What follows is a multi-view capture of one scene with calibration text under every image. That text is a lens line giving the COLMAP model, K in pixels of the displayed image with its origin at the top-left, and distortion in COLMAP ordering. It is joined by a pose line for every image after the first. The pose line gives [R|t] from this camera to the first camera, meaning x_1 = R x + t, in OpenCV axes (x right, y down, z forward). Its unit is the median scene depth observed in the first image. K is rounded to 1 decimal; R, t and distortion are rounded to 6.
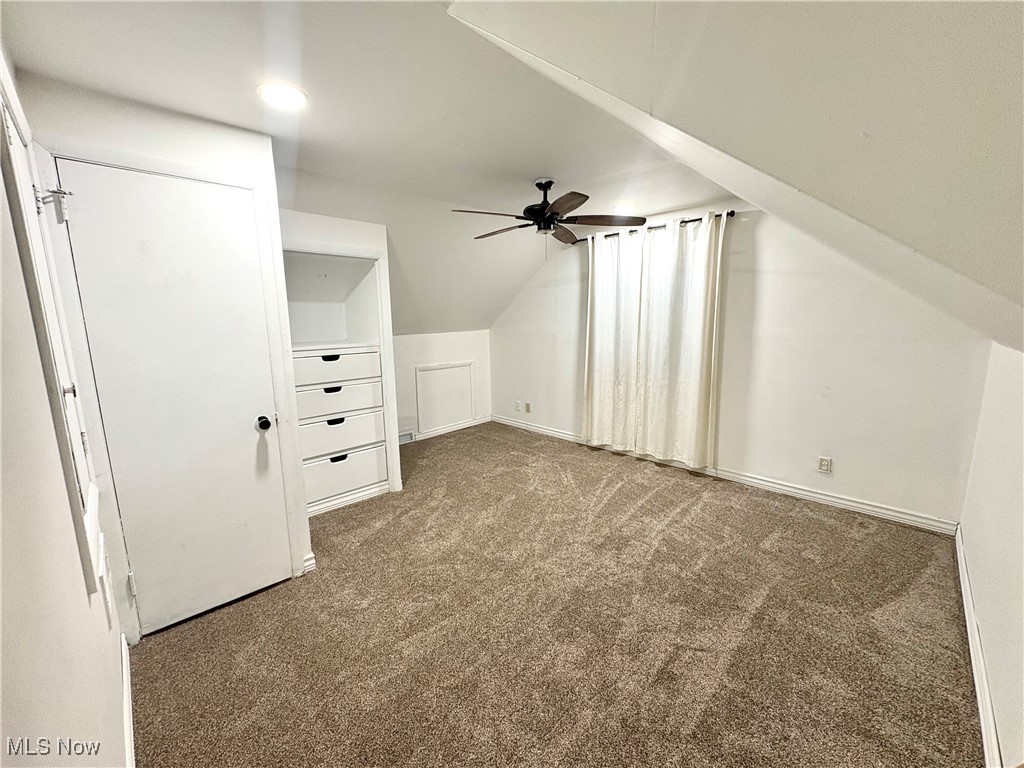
lens RADIAL K [[405.5, 0, 512.0], [0, 405.5, 384.0], [0, 0, 1]] dist [0.001238, 0.000389]
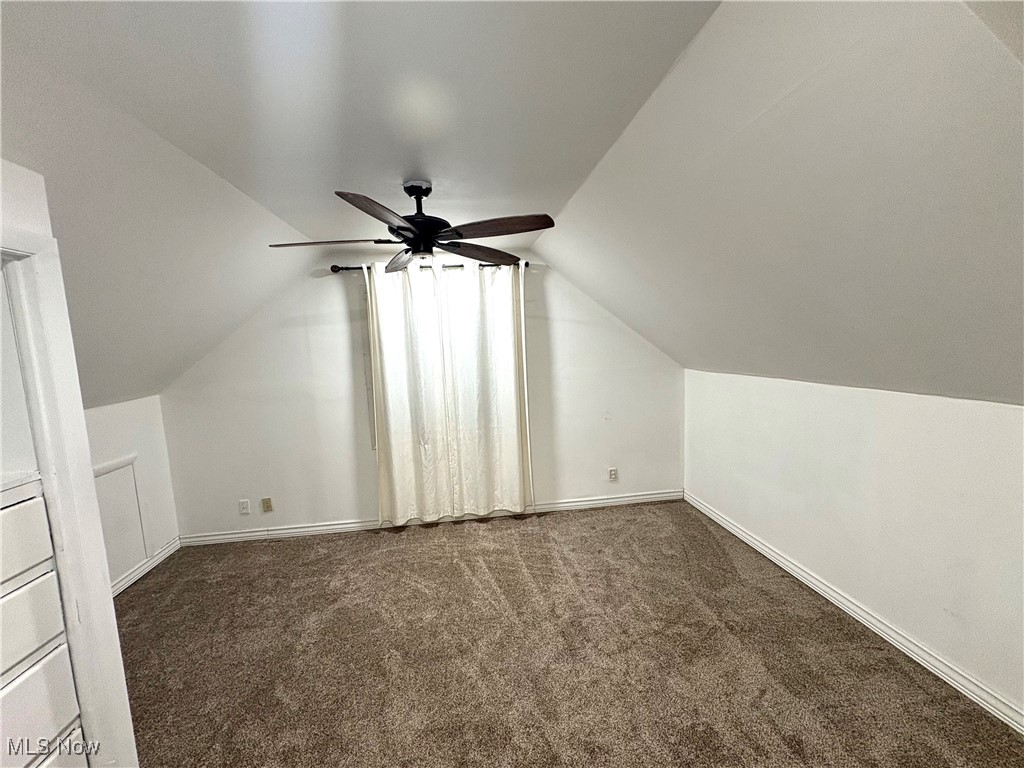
lens RADIAL K [[405.5, 0, 512.0], [0, 405.5, 384.0], [0, 0, 1]] dist [0.001238, 0.000389]
pose [[0.613137, -0.093473, 0.784427, -0.314176], [0.162090, 0.986734, -0.009115, -0.095554], [-0.773168, 0.132737, 0.620154, 0.370759]]
